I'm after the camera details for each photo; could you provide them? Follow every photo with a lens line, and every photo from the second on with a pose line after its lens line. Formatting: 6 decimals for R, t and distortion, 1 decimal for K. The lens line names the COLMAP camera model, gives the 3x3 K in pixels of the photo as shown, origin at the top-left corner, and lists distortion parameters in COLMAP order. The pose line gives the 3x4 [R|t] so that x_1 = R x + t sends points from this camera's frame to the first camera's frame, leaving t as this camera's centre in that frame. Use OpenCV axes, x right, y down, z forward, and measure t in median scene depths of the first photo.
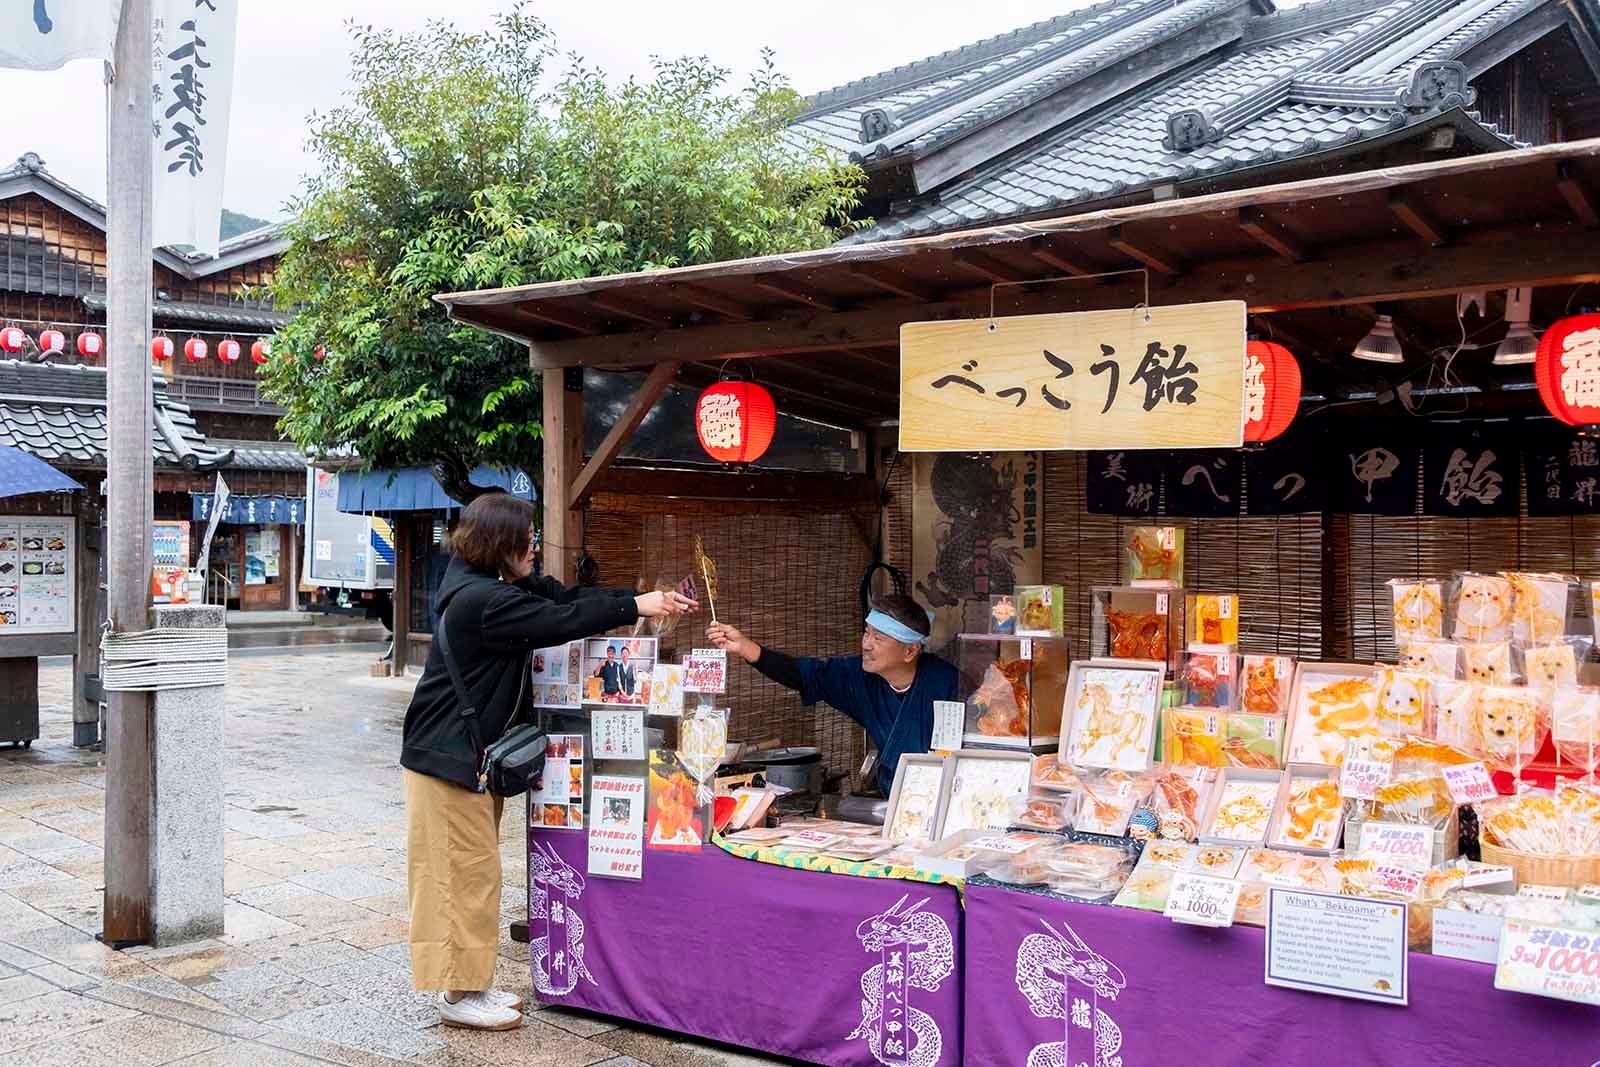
lens RADIAL K [[2575.9, 0, 800.0], [0, 2575.9, 533.5], [0, 0, 1]] dist [-0.026593, 0.103529]
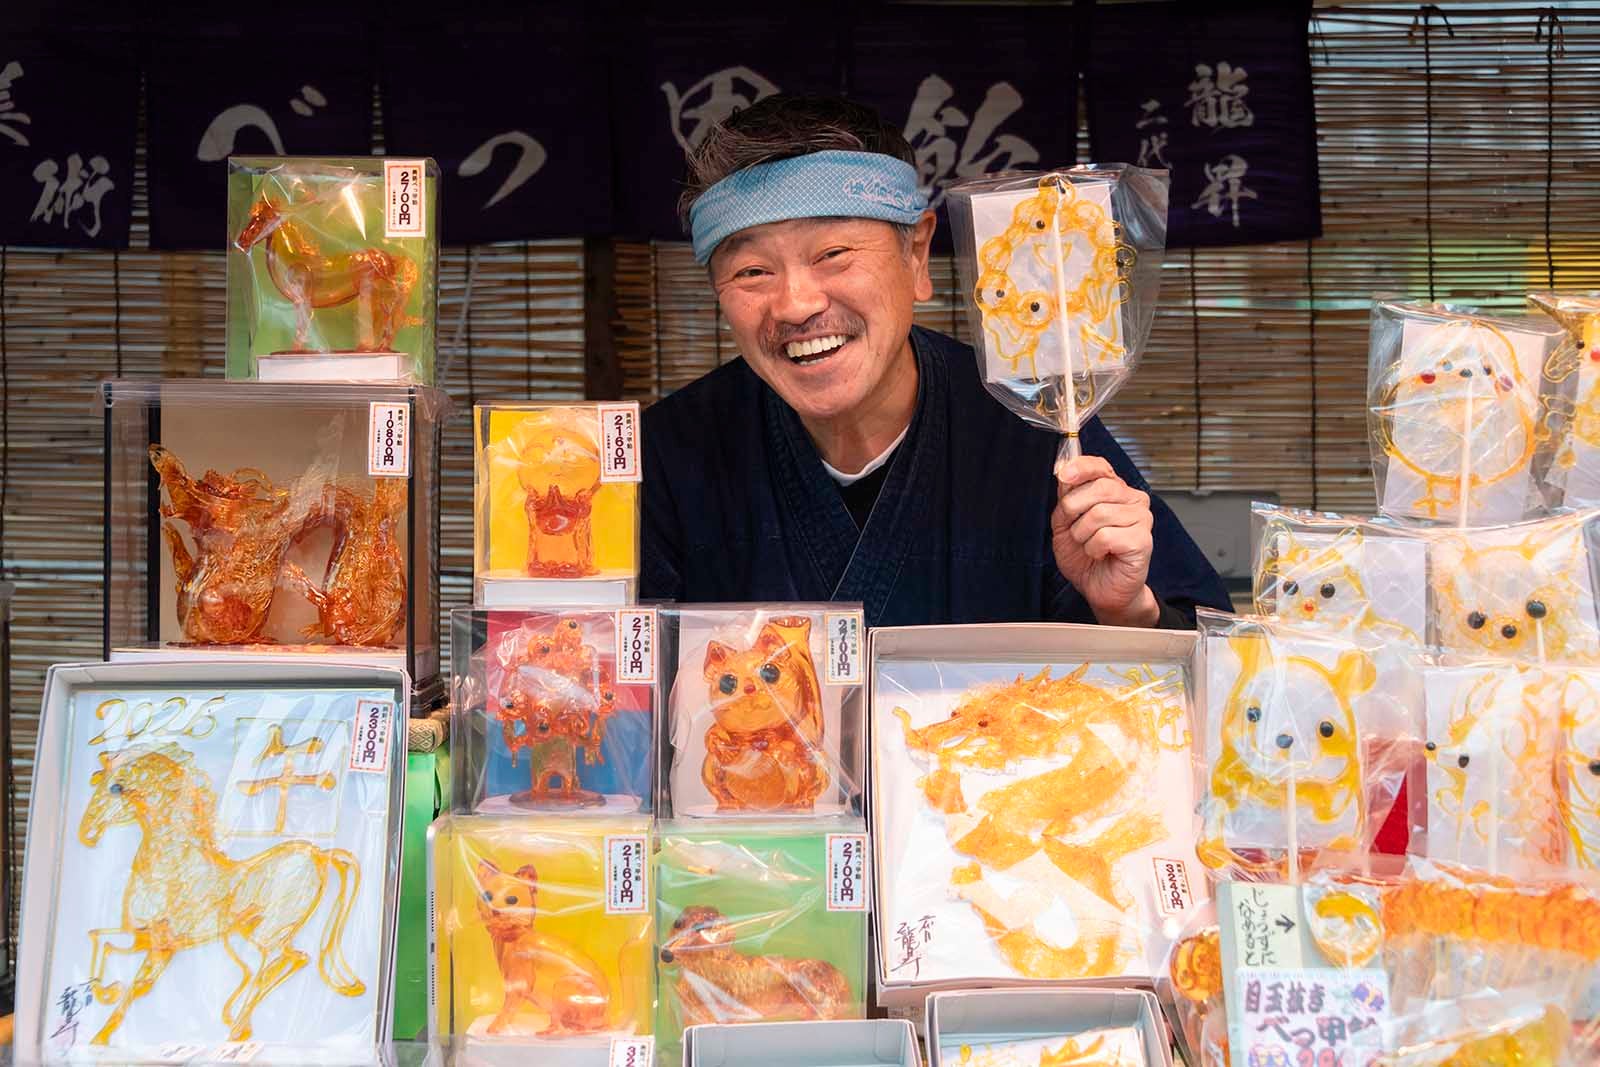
lens RADIAL K [[2575.9, 0, 800.0], [0, 2575.9, 533.5], [0, 0, 1]] dist [-0.026593, 0.103529]
pose [[0.839914, -0.024547, 0.542164, 0.029602], [0.029485, 0.999565, -0.000421, 0.038658], [-0.541918, 0.016339, 0.840272, 0.746624]]
